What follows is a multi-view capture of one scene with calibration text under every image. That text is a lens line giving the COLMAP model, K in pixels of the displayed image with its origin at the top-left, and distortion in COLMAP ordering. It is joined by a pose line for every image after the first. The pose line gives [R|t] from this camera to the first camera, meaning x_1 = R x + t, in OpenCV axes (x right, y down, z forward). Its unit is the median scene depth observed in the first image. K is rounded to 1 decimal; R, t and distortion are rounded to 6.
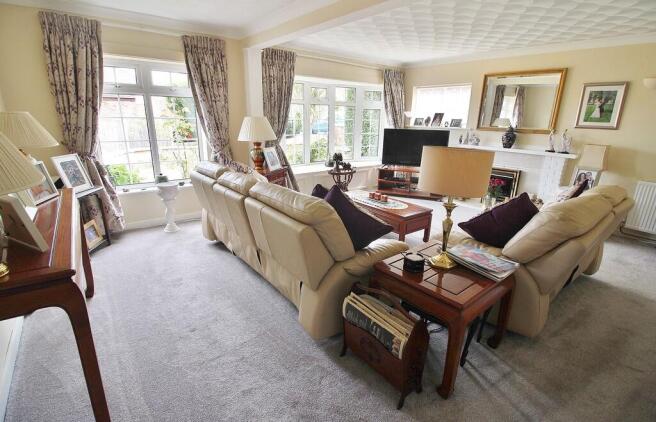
lens RADIAL K [[321.0, 0, 328.0], [0, 321.0, 211.0], [0, 0, 1]] dist [0.001075, -0.000018]
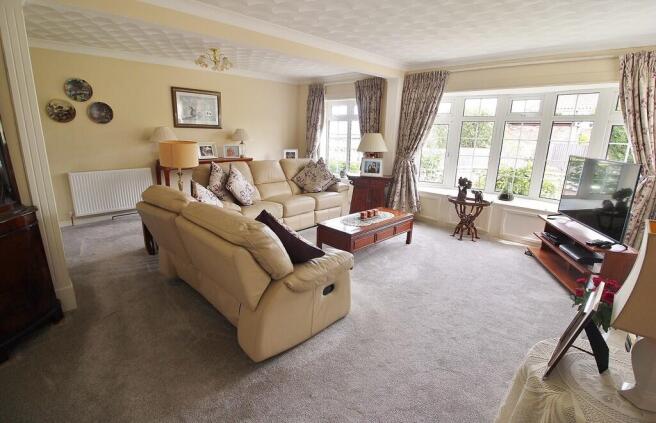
lens RADIAL K [[305.9, 0, 329.5], [0, 305.9, 208.0], [0, 0, 1]] dist [-0.000940, -0.000157]
pose [[0.139701, 0.220660, -0.965294, 0.860285], [-0.313455, 0.934575, 0.168274, -0.147528], [0.939271, 0.279068, 0.199728, 0.606940]]
